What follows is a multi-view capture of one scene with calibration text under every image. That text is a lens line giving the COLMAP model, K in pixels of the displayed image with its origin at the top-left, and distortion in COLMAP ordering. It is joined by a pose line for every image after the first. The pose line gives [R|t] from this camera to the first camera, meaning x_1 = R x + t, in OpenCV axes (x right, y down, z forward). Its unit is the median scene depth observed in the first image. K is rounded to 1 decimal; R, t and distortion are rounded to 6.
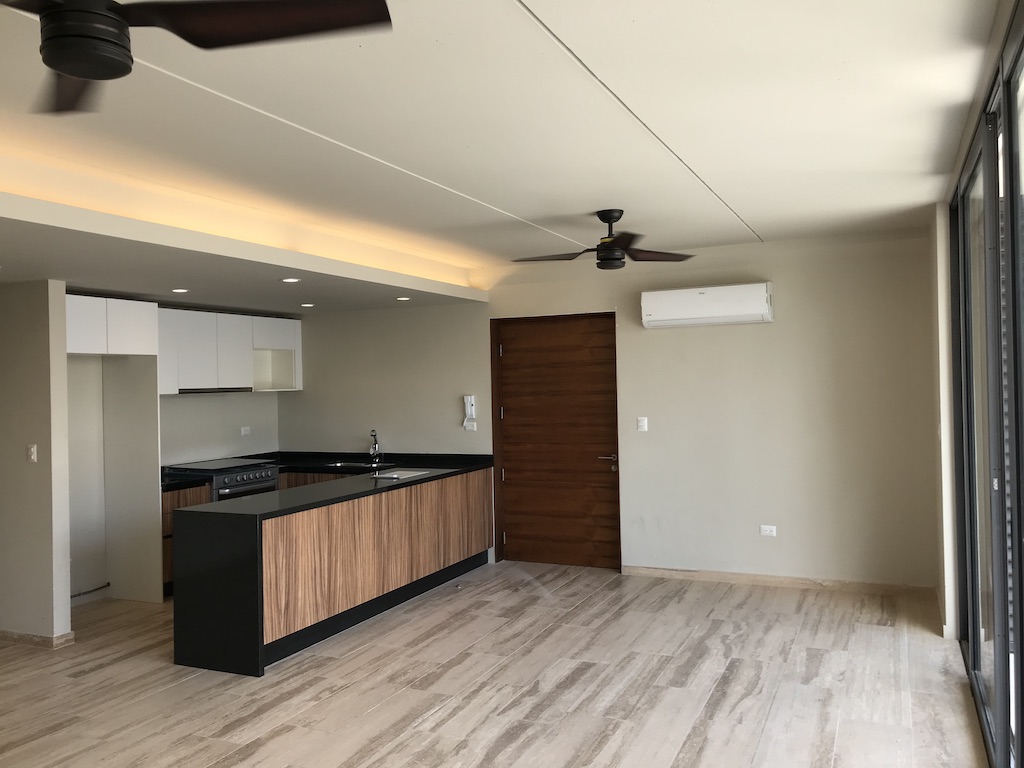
lens RADIAL K [[835.4, 0, 512.5], [0, 835.4, 380.7], [0, 0, 1]] dist [0.027847, 0.002392]
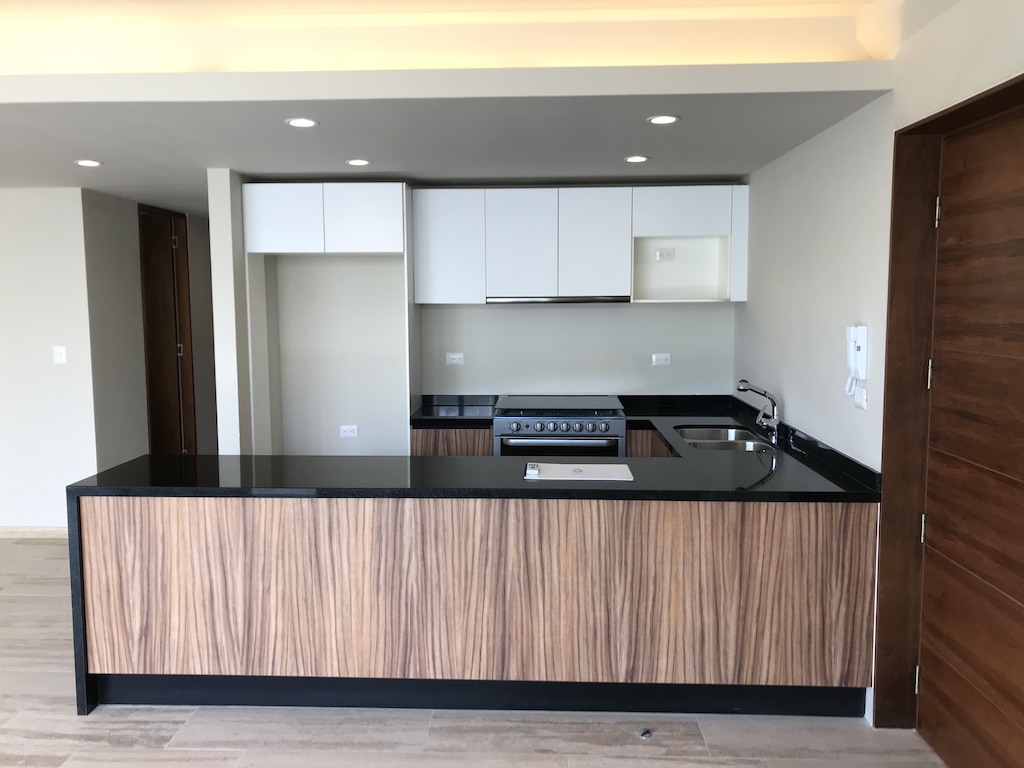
lens RADIAL K [[835.4, 0, 509.2], [0, 835.4, 378.9], [0, 0, 1]] dist [0.027847, 0.002392]
pose [[0.378209, 0.113974, -0.918677, 0.359511], [-0.004281, 0.992597, 0.121383, -0.008290], [0.925710, -0.041975, 0.375897, 0.868295]]
